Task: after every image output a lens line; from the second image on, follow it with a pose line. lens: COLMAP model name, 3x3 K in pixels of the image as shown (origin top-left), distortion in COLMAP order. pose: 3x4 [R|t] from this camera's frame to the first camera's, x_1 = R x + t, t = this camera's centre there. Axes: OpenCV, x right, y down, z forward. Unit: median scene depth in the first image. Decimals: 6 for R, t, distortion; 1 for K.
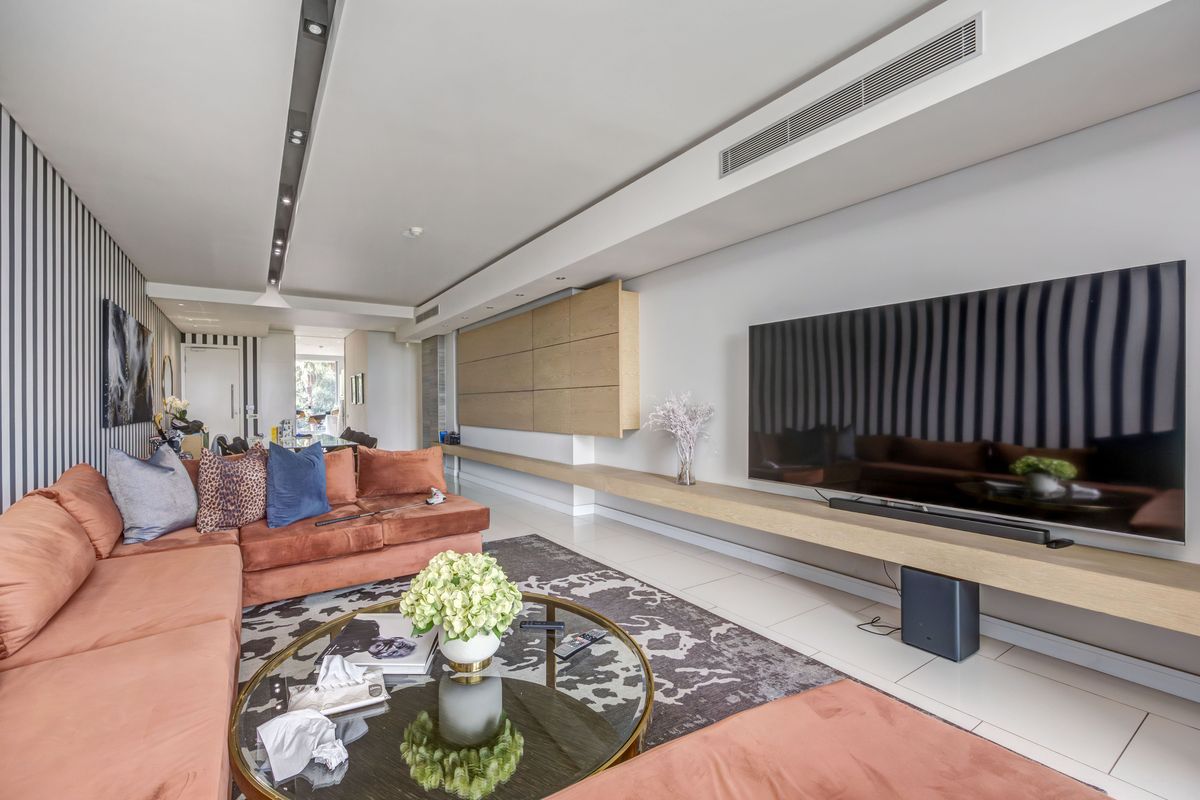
lens RADIAL K [[477.2, 0, 600.0], [0, 477.2, 400.0], [0, 0, 1]] dist [-0.000121, -0.000016]
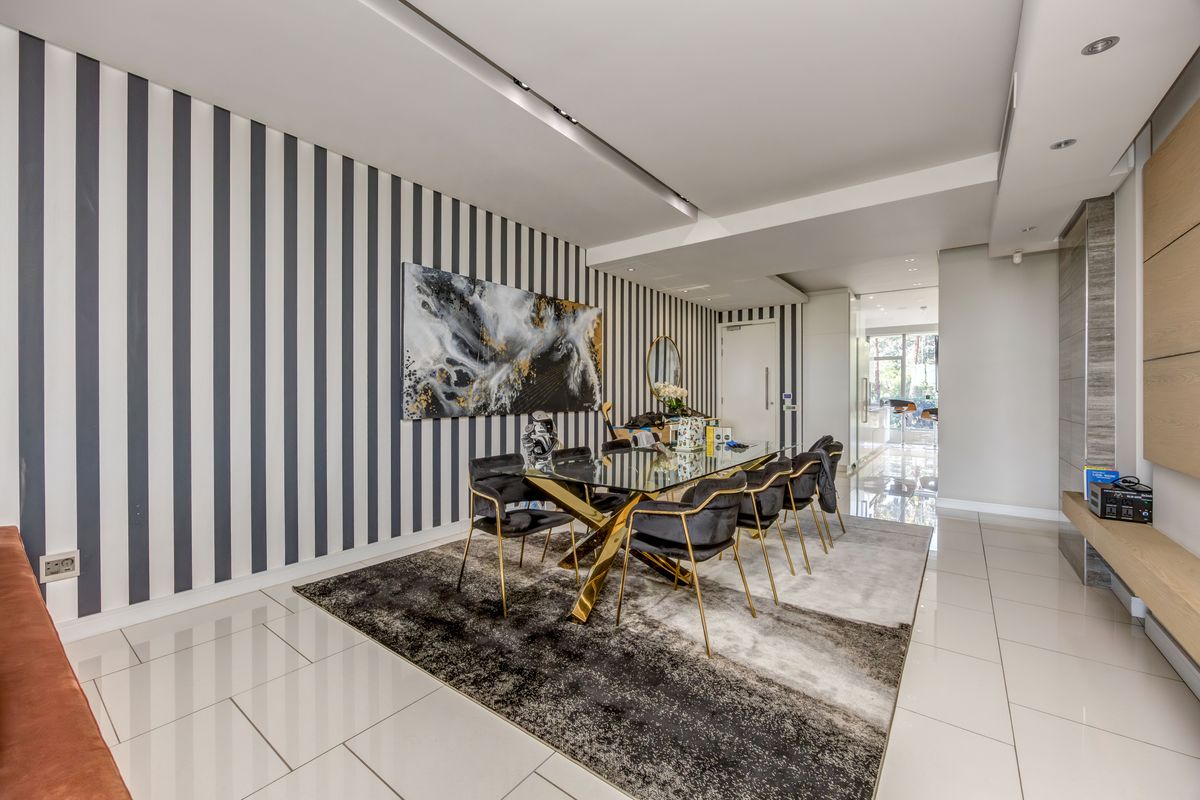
lens RADIAL K [[469.5, 0, 600.0], [0, 469.5, 400.0], [0, 0, 1]] dist [0.000193, 0.000013]
pose [[0.272088, 0.017576, -0.962112, -0.085787], [0.009434, 0.999736, 0.020932, 0.002986], [0.962226, -0.014772, 0.271850, 0.506846]]
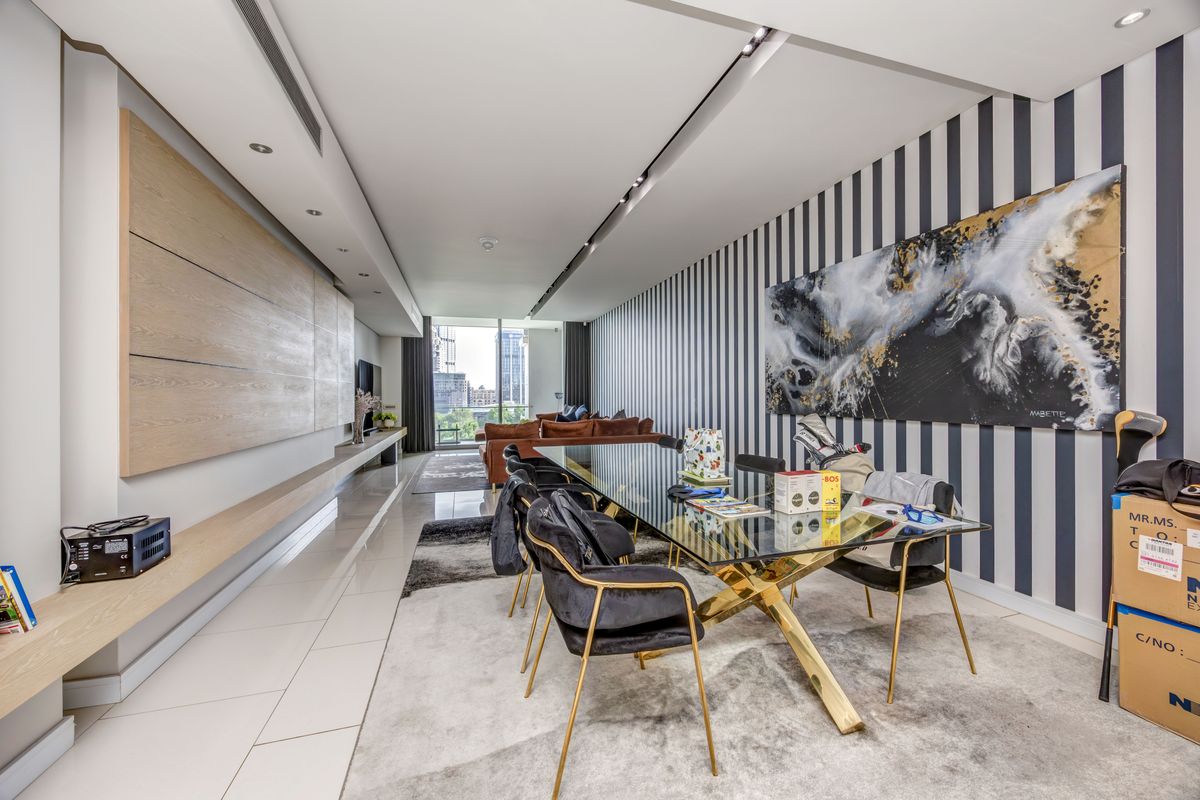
lens RADIAL K [[469.5, 0, 600.0], [0, 469.5, 400.0], [0, 0, 1]] dist [0.000193, 0.000013]
pose [[-0.938931, 0.008431, 0.344001, -0.471654], [0.007765, 0.999964, -0.003314, 0.011353], [-0.344017, -0.000440, -0.938963, 0.937263]]
